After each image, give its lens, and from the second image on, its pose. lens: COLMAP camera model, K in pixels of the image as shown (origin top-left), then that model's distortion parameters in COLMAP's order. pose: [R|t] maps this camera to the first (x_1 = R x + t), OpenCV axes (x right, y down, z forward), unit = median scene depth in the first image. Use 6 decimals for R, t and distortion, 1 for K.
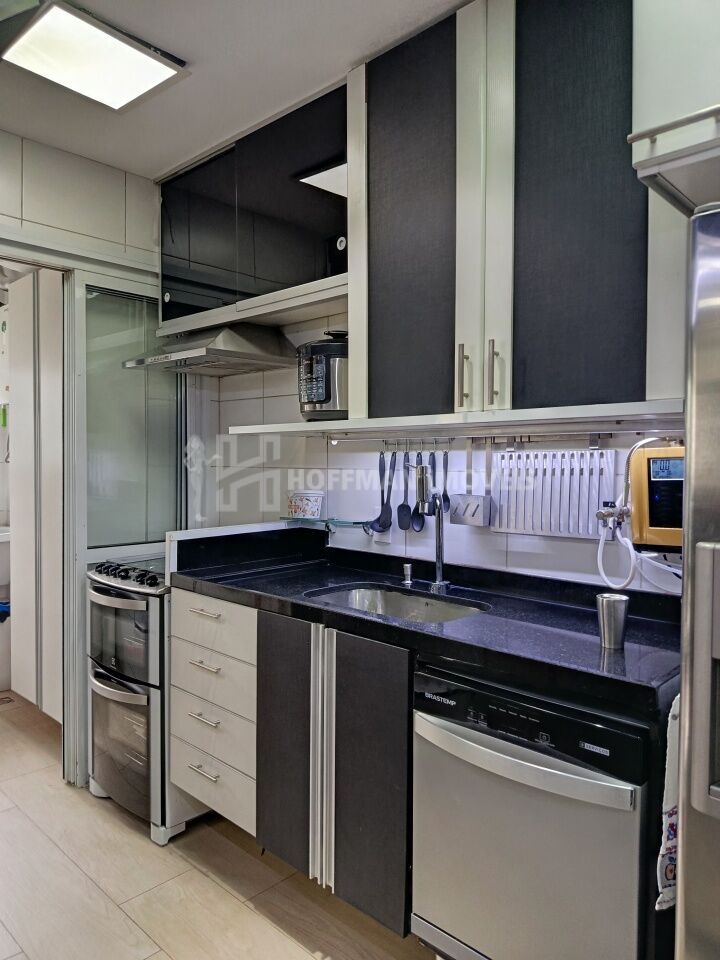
lens RADIAL K [[659.4, 0, 363.0], [0, 659.4, 476.2], [0, 0, 1]] dist [0.042872, -0.056029]
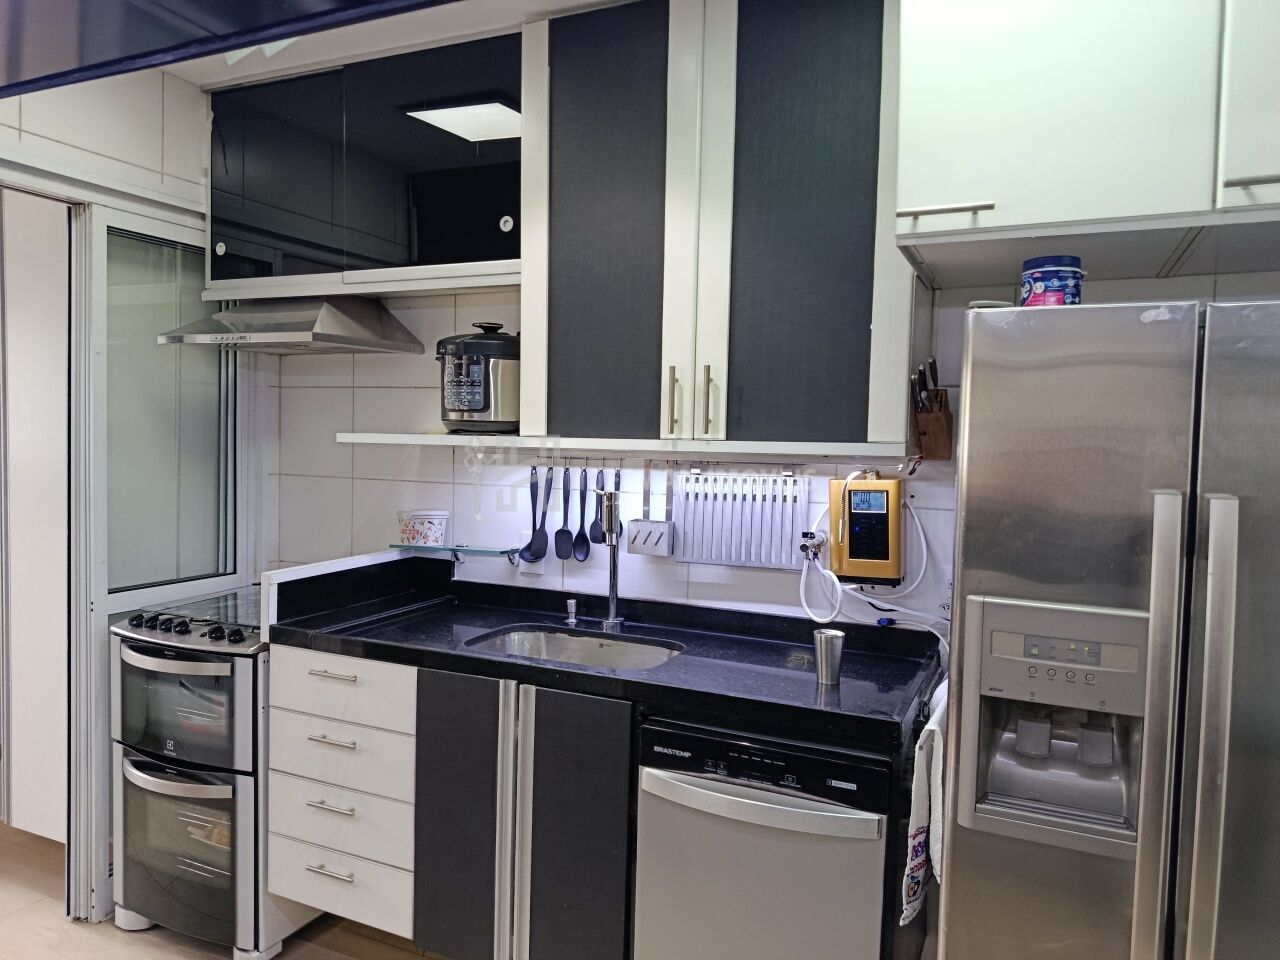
lens RADIAL K [[863.6, 0, 640.0], [0, 863.6, 480.0], [0, 0, 1]] dist [0.045681, -0.042009]
pose [[0.946151, -0.001655, 0.323722, -0.226082], [-0.008422, 0.999523, 0.029726, -0.061078], [-0.323616, -0.030852, 0.945685, -0.100299]]
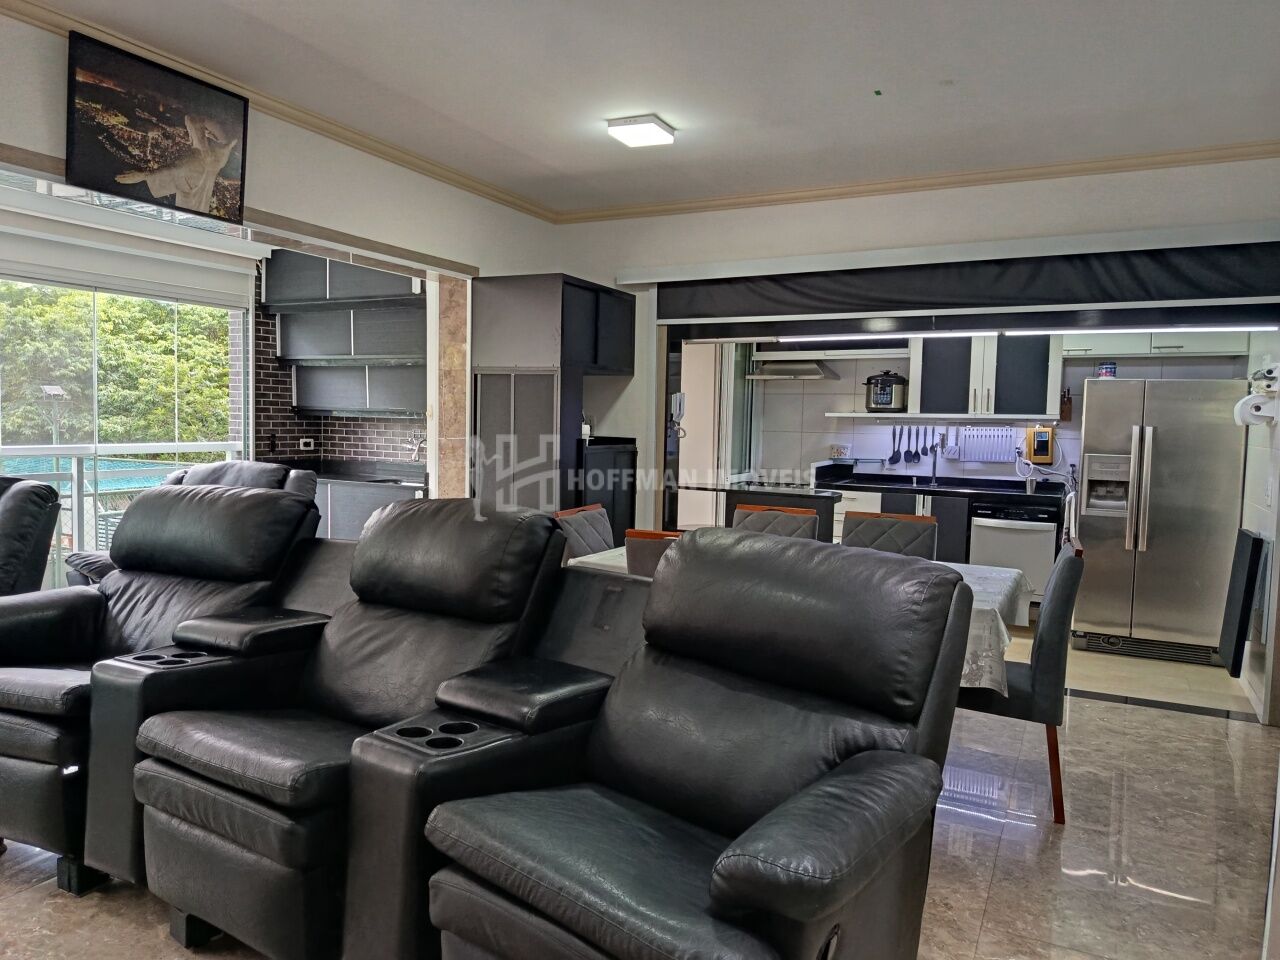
lens RADIAL K [[893.0, 0, 613.5], [0, 893.0, 483.2], [0, 0, 1]] dist [0.009159, 0.000189]
pose [[0.963980, -0.007406, 0.265872, -1.805366], [-0.006251, 0.998705, 0.050485, 0.007728], [-0.265902, -0.050329, 0.962685, -1.719902]]
